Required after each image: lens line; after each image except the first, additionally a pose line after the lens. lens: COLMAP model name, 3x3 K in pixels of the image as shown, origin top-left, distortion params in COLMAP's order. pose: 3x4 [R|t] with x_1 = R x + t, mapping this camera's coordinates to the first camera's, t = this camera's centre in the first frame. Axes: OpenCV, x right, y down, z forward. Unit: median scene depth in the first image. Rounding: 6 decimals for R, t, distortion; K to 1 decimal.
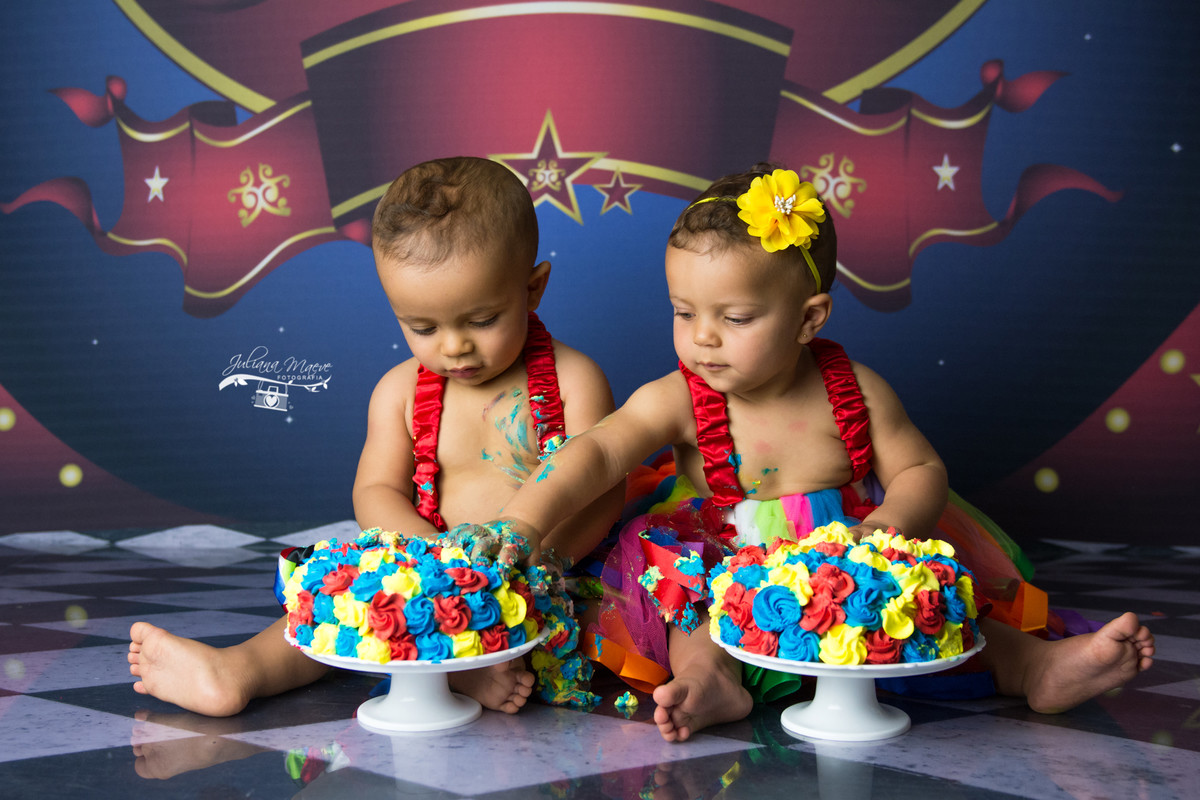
lens RADIAL K [[1622.5, 0, 570.2], [0, 1622.5, 417.3], [0, 0, 1]] dist [0.014797, -0.022383]
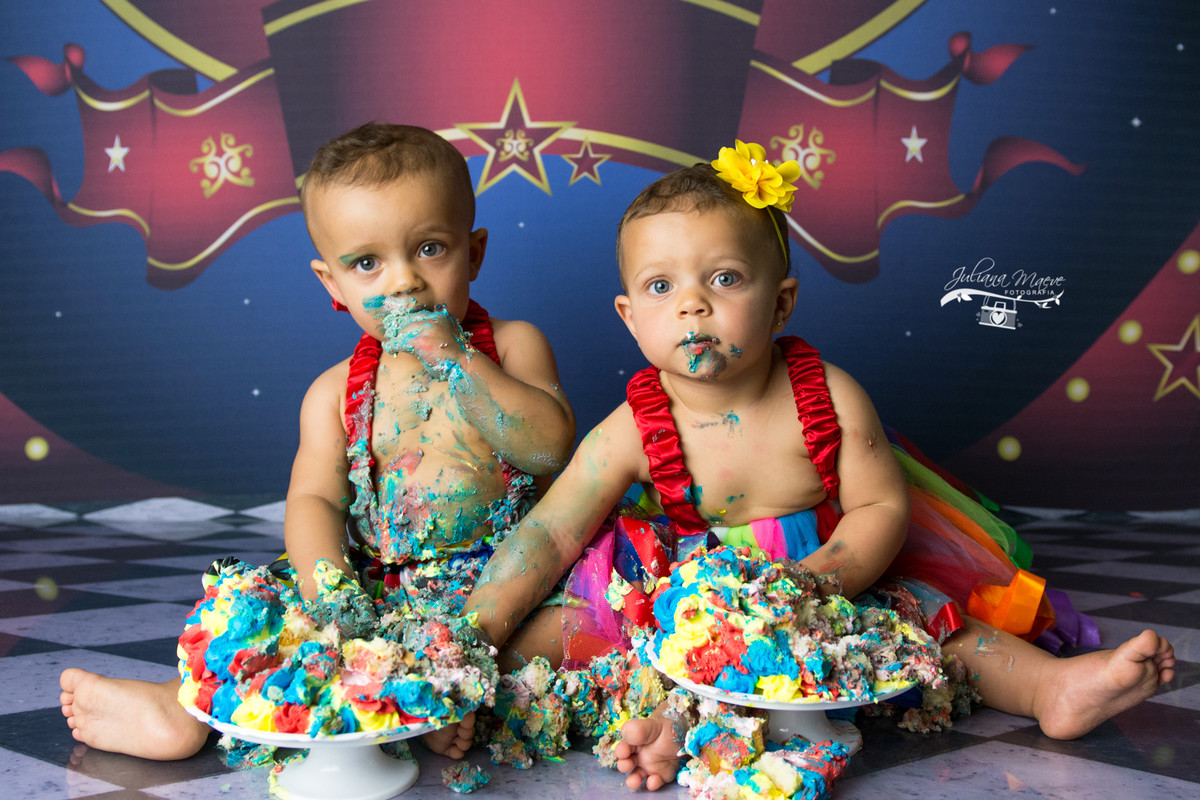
lens RADIAL K [[1409.3, 0, 611.5], [0, 1409.3, 400.3], [0, 0, 1]] dist [-0.033917, -0.014138]
pose [[0.998709, -0.005470, 0.050492, 0.000325], [0.003874, 0.999491, 0.031656, -0.020993], [-0.050639, -0.031420, 0.998223, 0.138324]]
